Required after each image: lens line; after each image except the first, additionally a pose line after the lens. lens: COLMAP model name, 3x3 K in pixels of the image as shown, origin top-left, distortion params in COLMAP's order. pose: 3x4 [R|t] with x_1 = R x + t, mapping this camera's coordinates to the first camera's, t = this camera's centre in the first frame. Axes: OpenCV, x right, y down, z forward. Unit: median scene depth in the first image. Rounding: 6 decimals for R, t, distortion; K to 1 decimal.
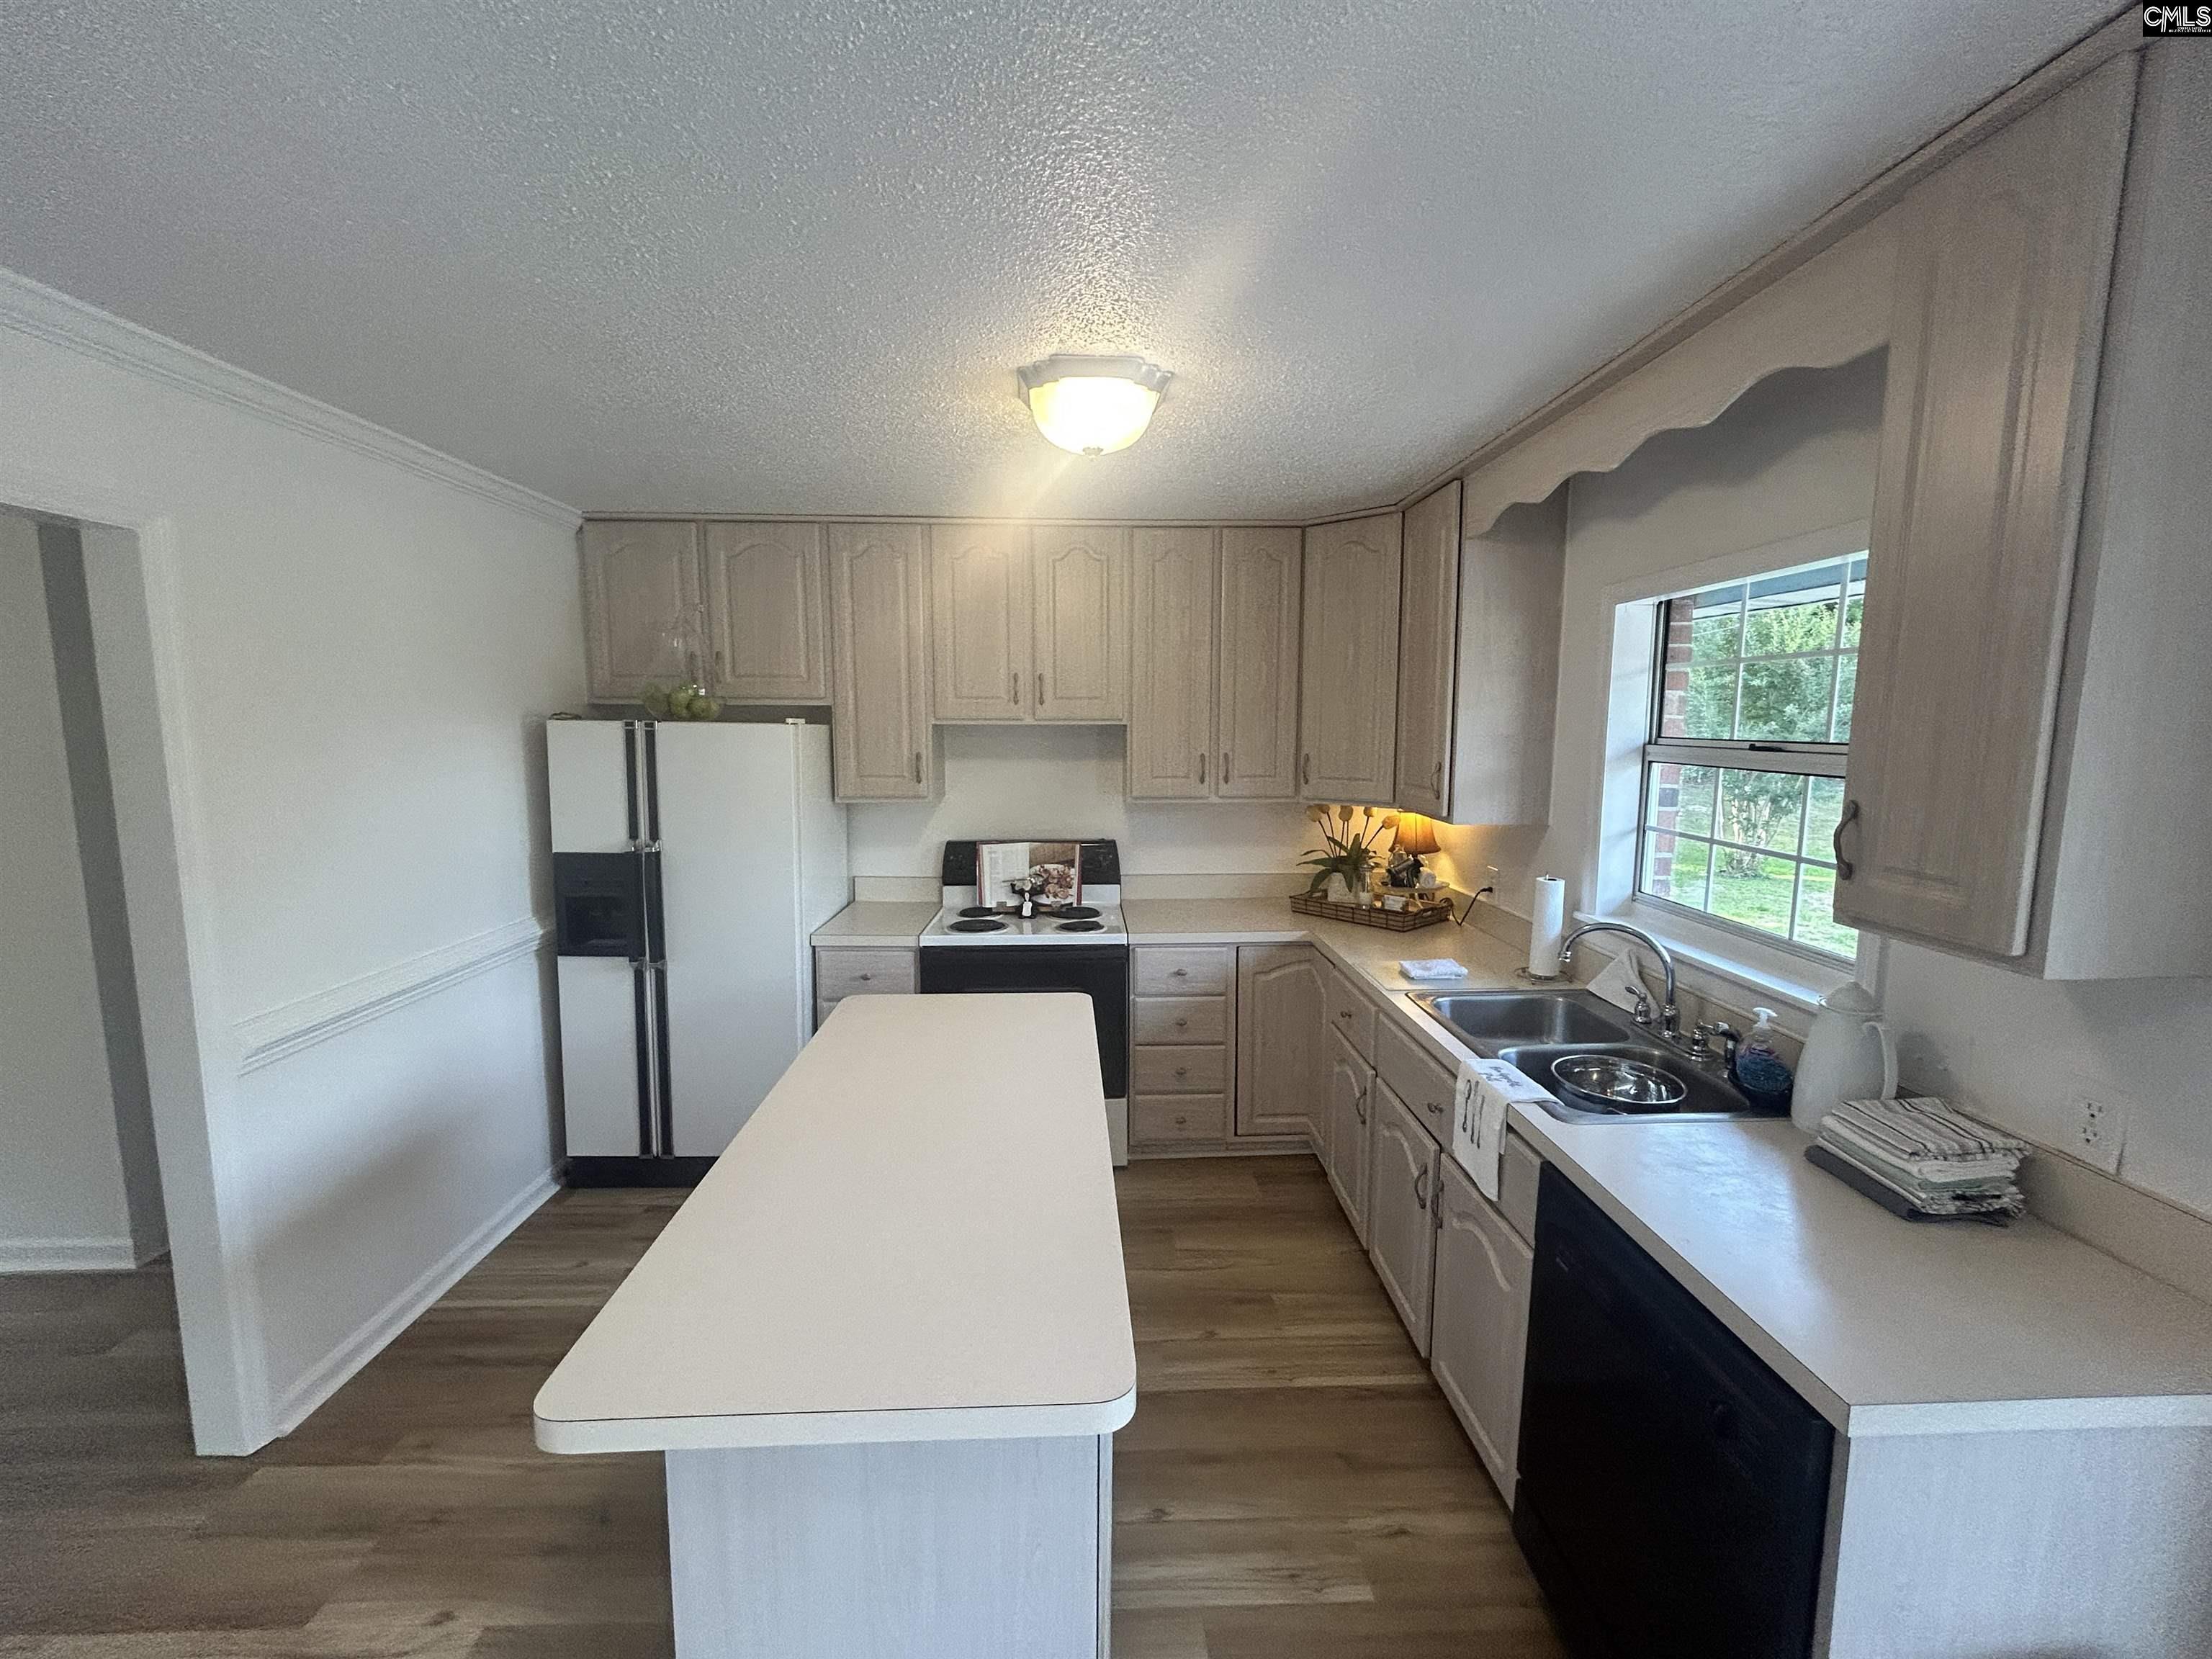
lens RADIAL K [[892.5, 0, 1114.6], [0, 892.5, 823.8], [0, 0, 1]] dist [0.020794, -0.005397]
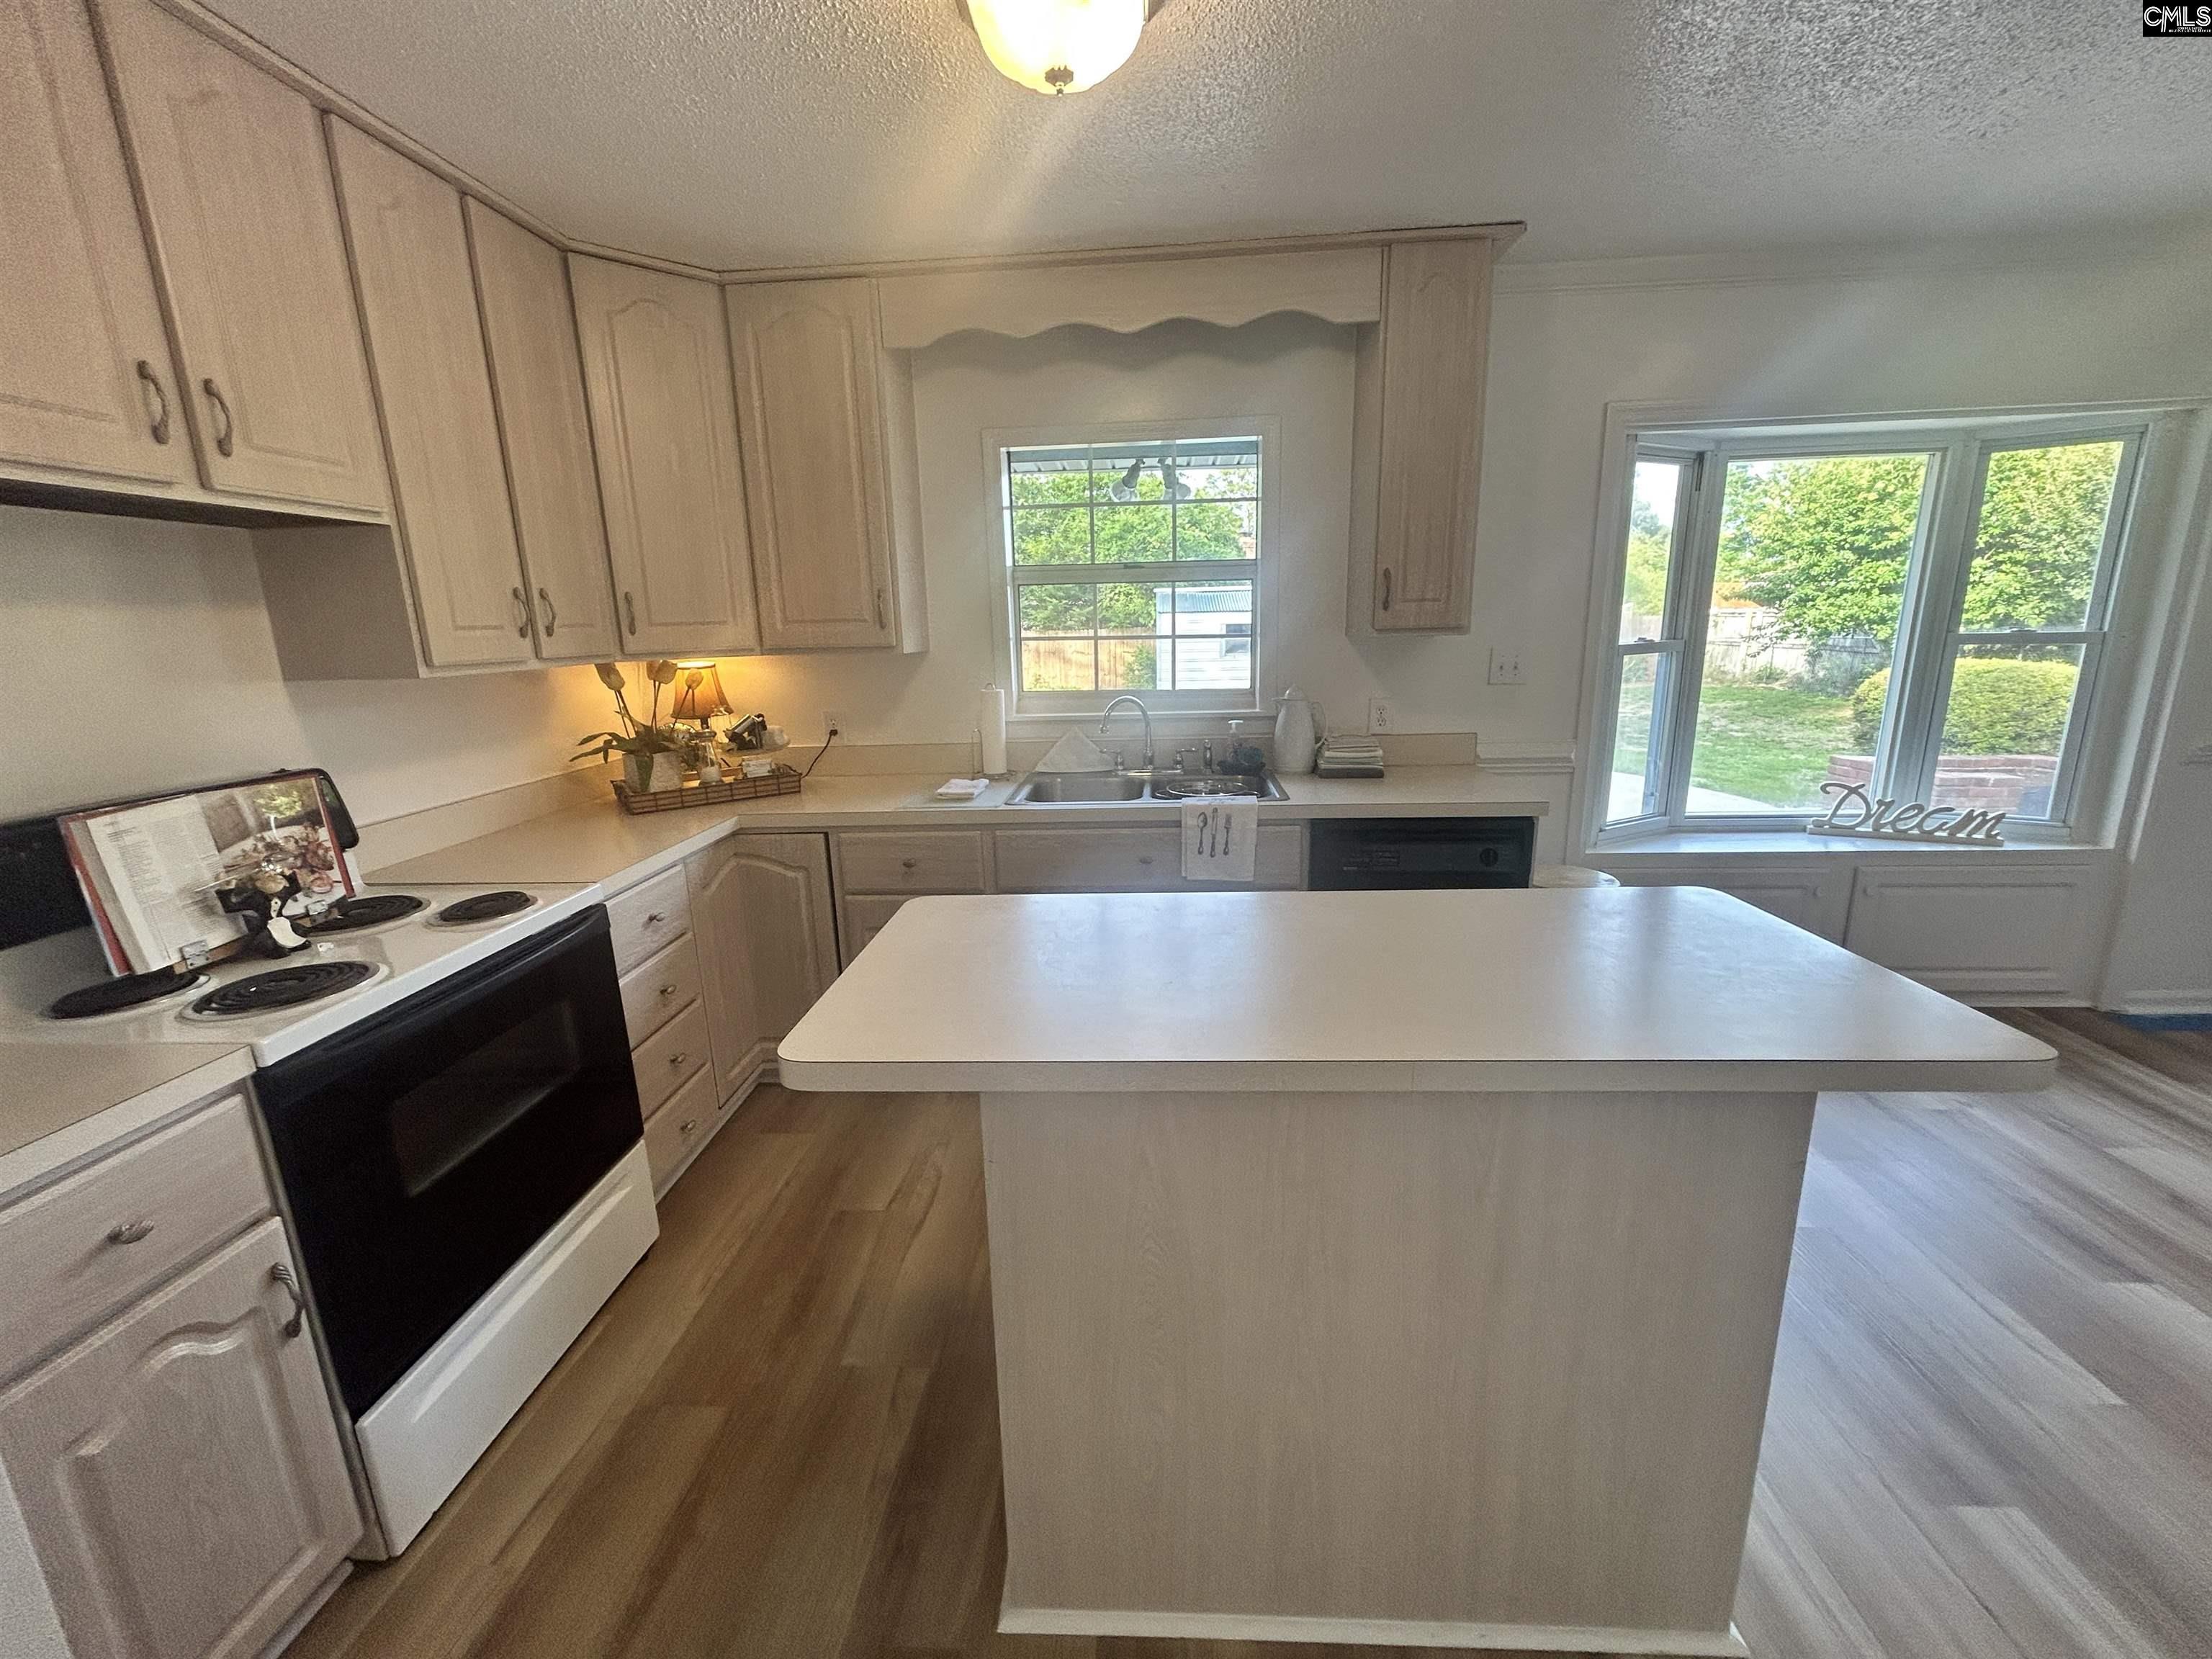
lens RADIAL K [[887.7, 0, 1106.0], [0, 887.7, 829.5], [0, 0, 1]] dist [-0.016096, -0.000055]
pose [[0.096802, -0.227821, 0.968879, -0.487777], [0.142621, 0.966580, 0.213031, 0.011339], [-0.985032, 0.117561, 0.126059, 0.557218]]
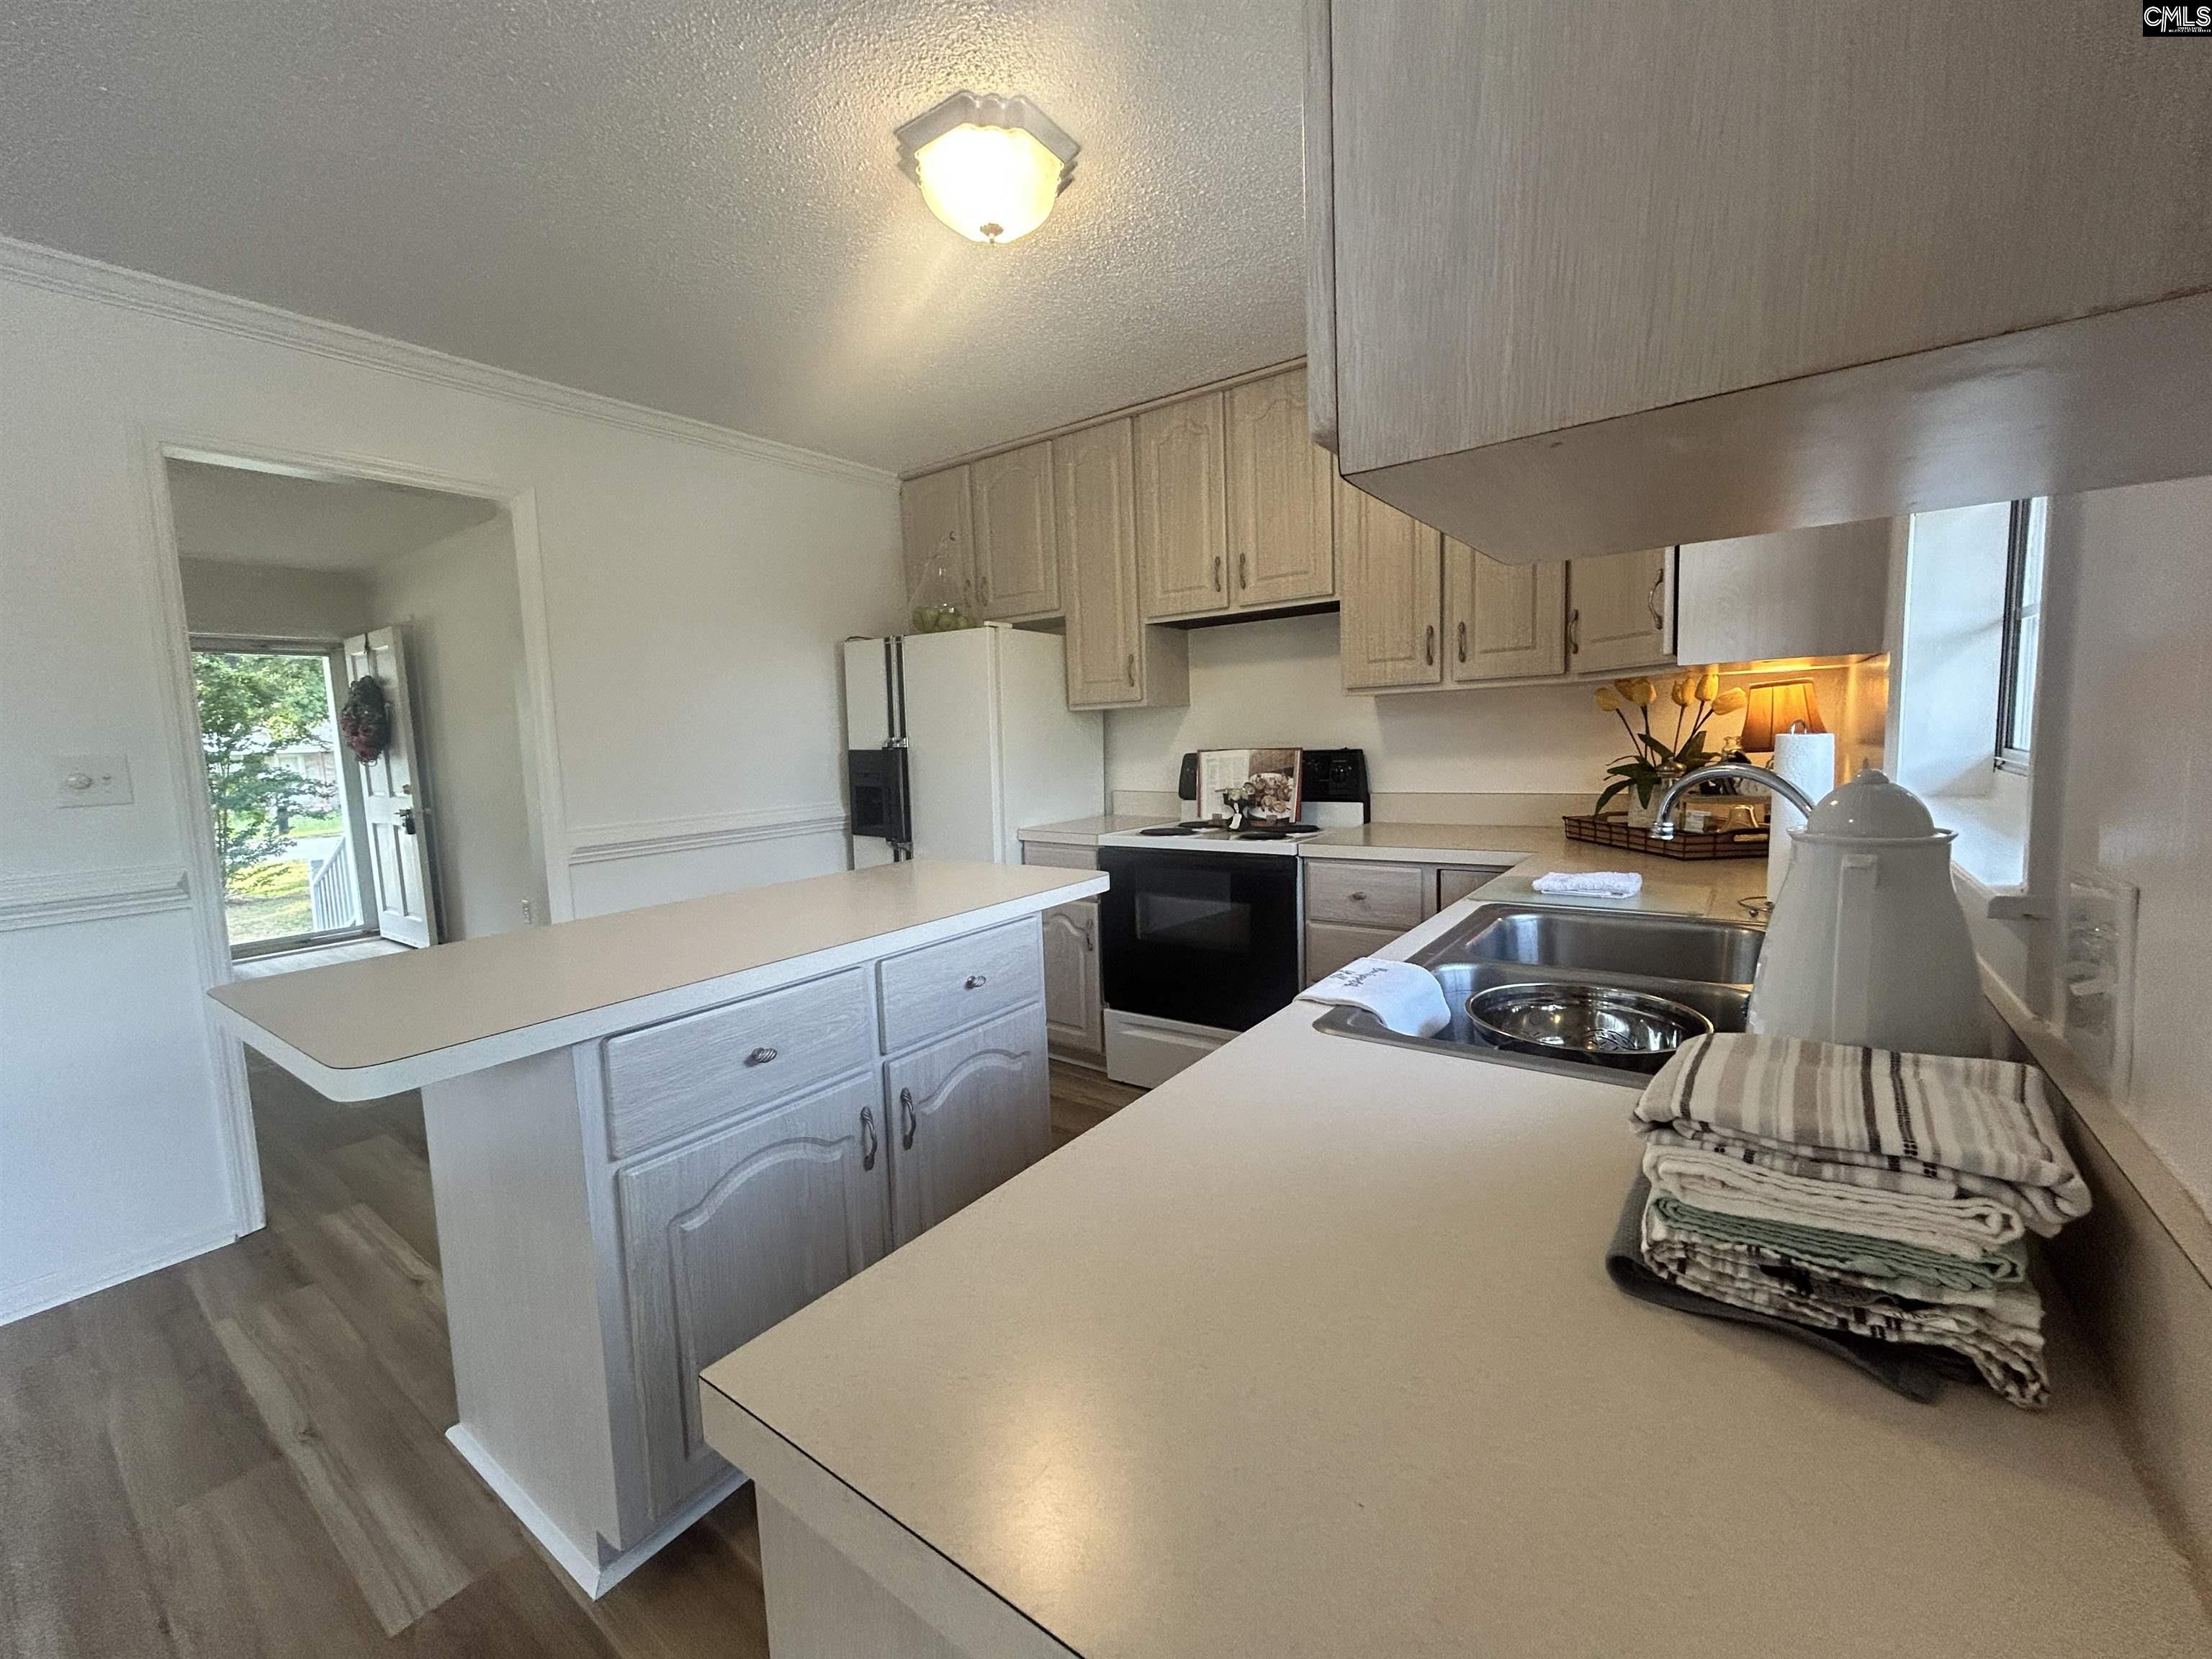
lens RADIAL K [[892.5, 0, 1114.6], [0, 892.5, 823.8], [0, 0, 1]] dist [0.020794, -0.005397]
pose [[0.791951, 0.033765, -0.609651, 0.367417], [-0.034035, 0.999359, 0.011137, 0.095613], [0.609636, 0.011930, 0.792592, 0.221012]]
